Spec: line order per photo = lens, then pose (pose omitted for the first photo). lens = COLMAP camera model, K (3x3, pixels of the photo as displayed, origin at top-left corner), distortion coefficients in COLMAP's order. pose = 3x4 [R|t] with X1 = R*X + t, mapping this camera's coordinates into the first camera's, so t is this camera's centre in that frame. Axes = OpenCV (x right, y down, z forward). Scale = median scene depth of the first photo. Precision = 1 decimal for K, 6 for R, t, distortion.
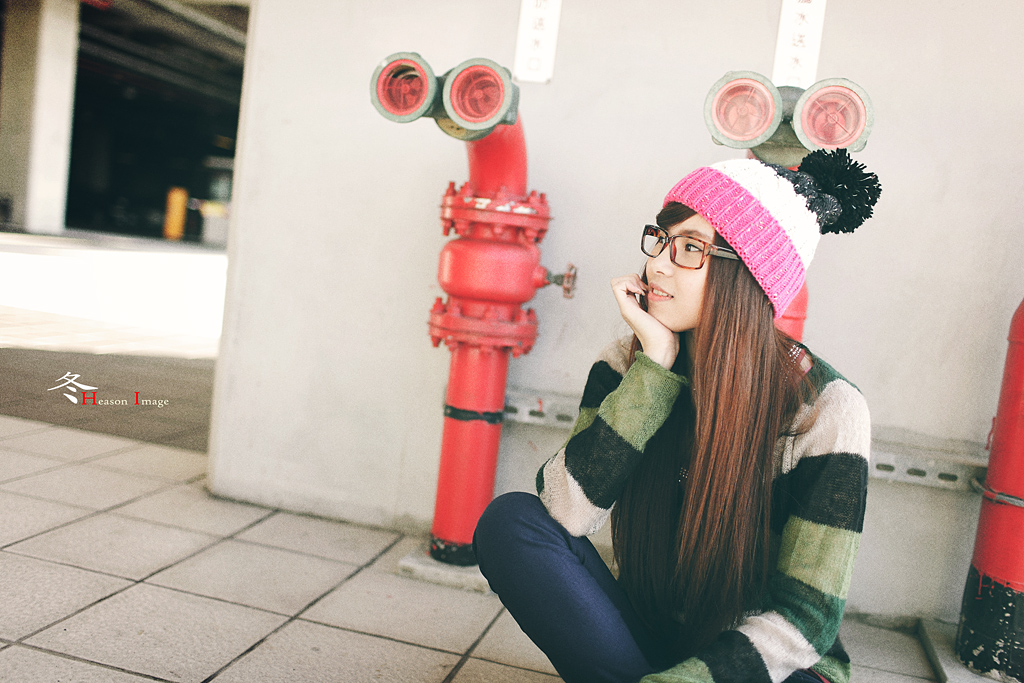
lens RADIAL K [[982.2, 0, 512.0], [0, 982.2, 341.5], [0, 0, 1]] dist [-0.099312, 0.106966]
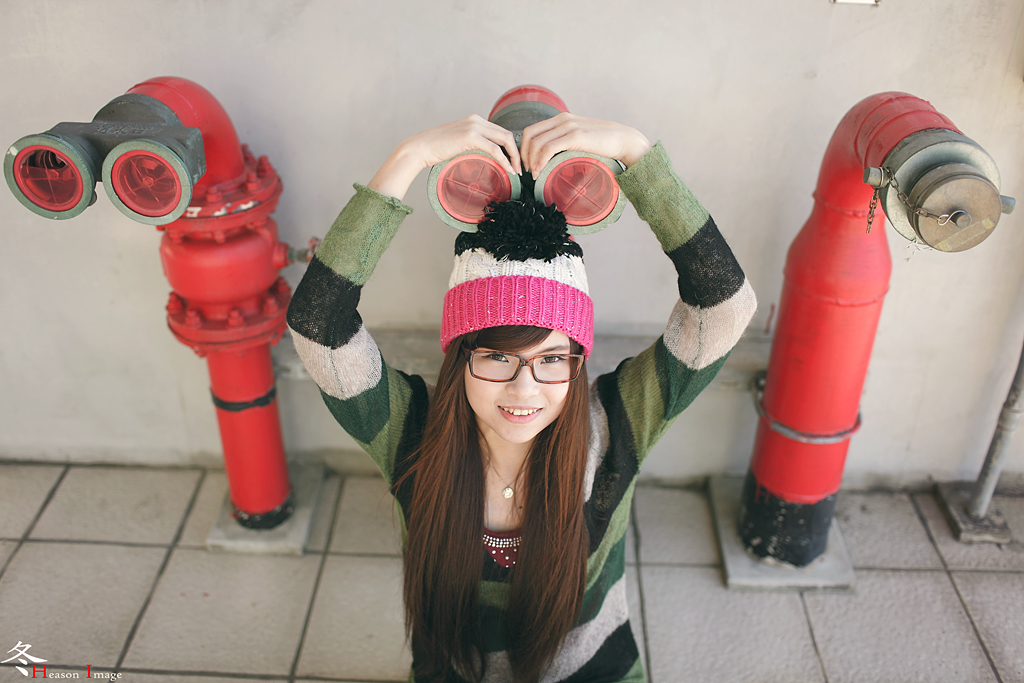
lens RADIAL K [[982.2, 0, 512.0], [0, 982.2, 341.5], [0, 0, 1]] dist [-0.099312, 0.106966]
pose [[0.971689, -0.198446, 0.128216, 0.106388], [0.118042, 0.877867, 0.464129, -0.397096], [-0.204661, -0.435854, 0.876439, 0.165141]]
